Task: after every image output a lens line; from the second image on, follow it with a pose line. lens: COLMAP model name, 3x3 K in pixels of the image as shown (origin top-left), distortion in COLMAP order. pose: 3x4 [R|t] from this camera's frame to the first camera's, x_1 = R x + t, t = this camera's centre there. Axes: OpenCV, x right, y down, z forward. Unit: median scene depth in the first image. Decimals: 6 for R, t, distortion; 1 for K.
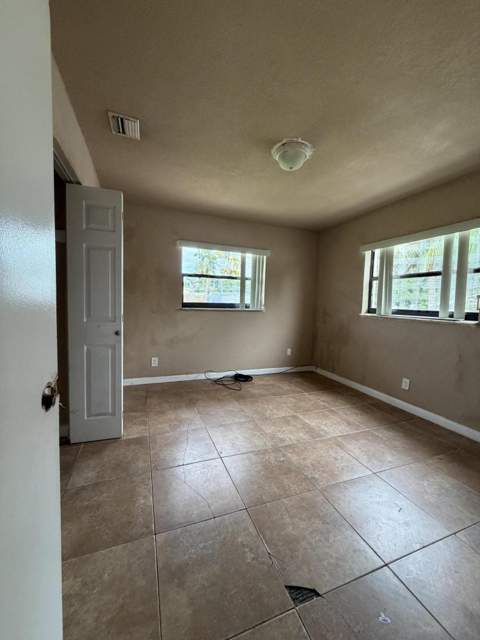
lens RADIAL K [[255.5, 0, 239.7], [0, 255.5, 318.6], [0, 0, 1]] dist [-0.001416, 0.000596]
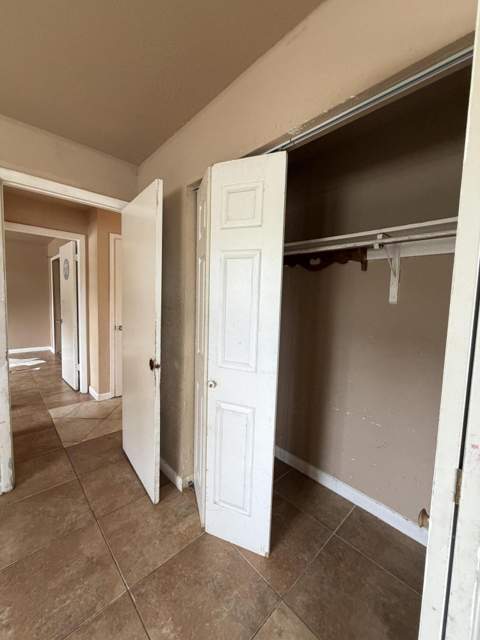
lens RADIAL K [[255.5, 0, 240.1], [0, 255.5, 319.3], [0, 0, 1]] dist [-0.001416, 0.000596]
pose [[-0.922944, -0.025318, -0.384101, -0.135001], [-0.086160, 0.986105, 0.142032, -0.109124], [0.375168, 0.164182, -0.912301, 0.750035]]
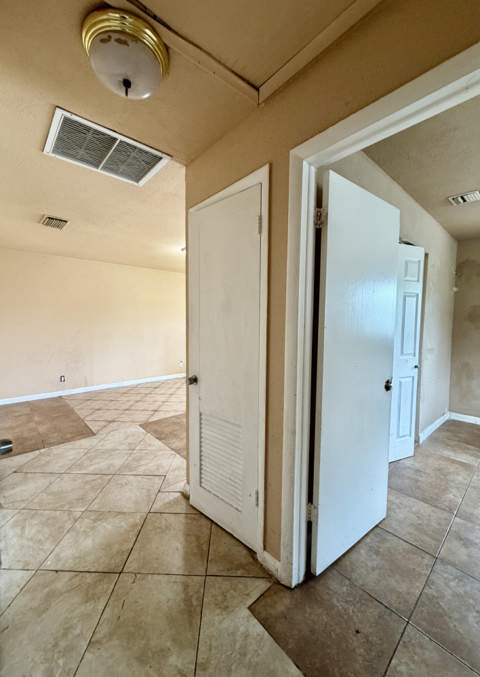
lens RADIAL K [[271.5, 0, 224.4], [0, 271.5, 338.2], [0, 0, 1]] dist [0.003366, 0.000744]
pose [[0.329865, 0.033565, -0.943431, 0.247209], [-0.066568, 0.997707, 0.012221, -0.013135], [0.941678, 0.058772, 0.331343, -0.284126]]
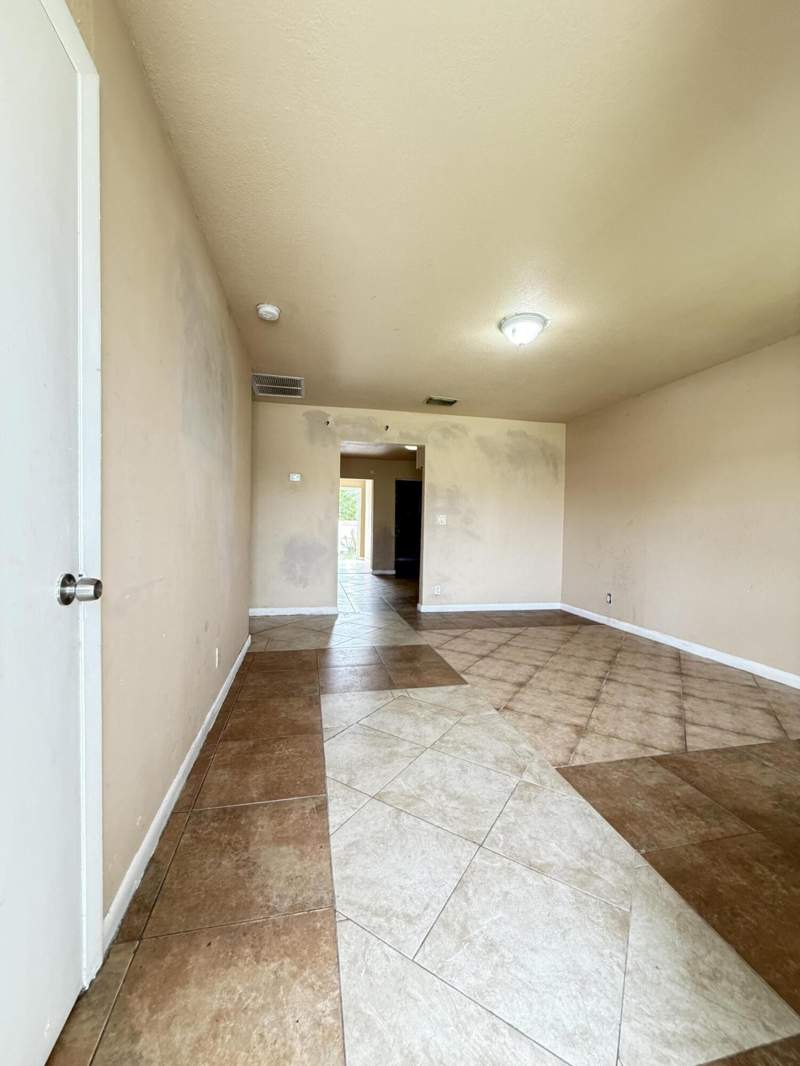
lens RADIAL K [[425.5, 0, 399.0], [0, 425.5, 533.9], [0, 0, 1]] dist [-0.001416, 0.000596]
pose [[-0.987735, -0.049114, 0.148214, -1.003995], [-0.034156, 0.994215, 0.101834, -0.062363], [-0.152358, 0.095522, -0.983698, 0.981041]]
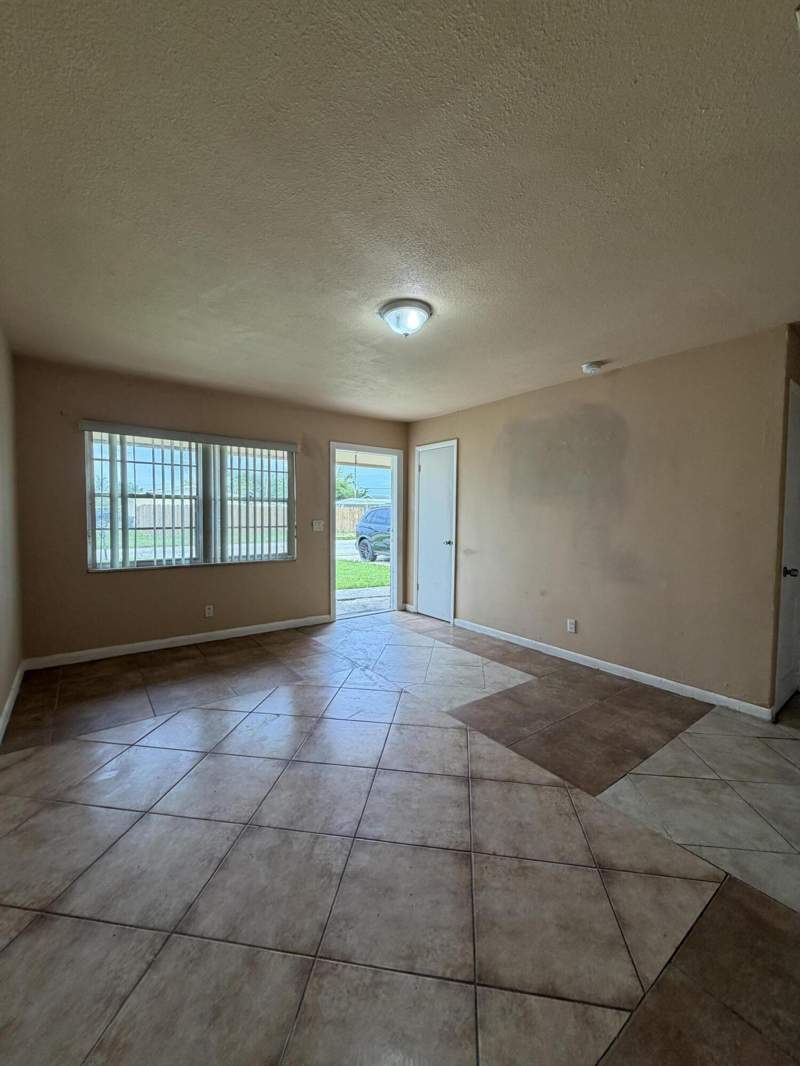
lens RADIAL K [[425.5, 0, 401.7], [0, 425.5, 527.4], [0, 0, 1]] dist [-0.001416, 0.000596]
pose [[0.961165, -0.027135, 0.274637, -1.350493], [0.036624, 0.998894, -0.029485, -0.004733], [-0.273533, 0.038398, 0.961096, -0.763624]]
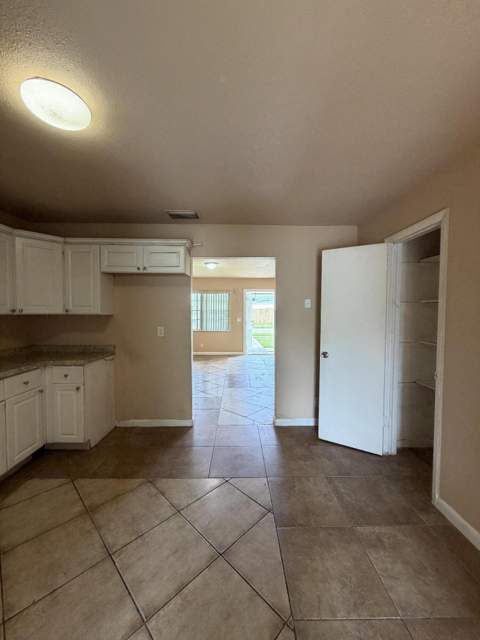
lens RADIAL K [[255.5, 0, 240.1], [0, 255.5, 318.7], [0, 0, 1]] dist [-0.001416, 0.000596]
pose [[0.940373, -0.013136, -0.339891, -0.313510], [-0.003849, 0.998779, -0.049249, 0.050452], [0.340123, 0.047621, 0.939175, -1.623515]]
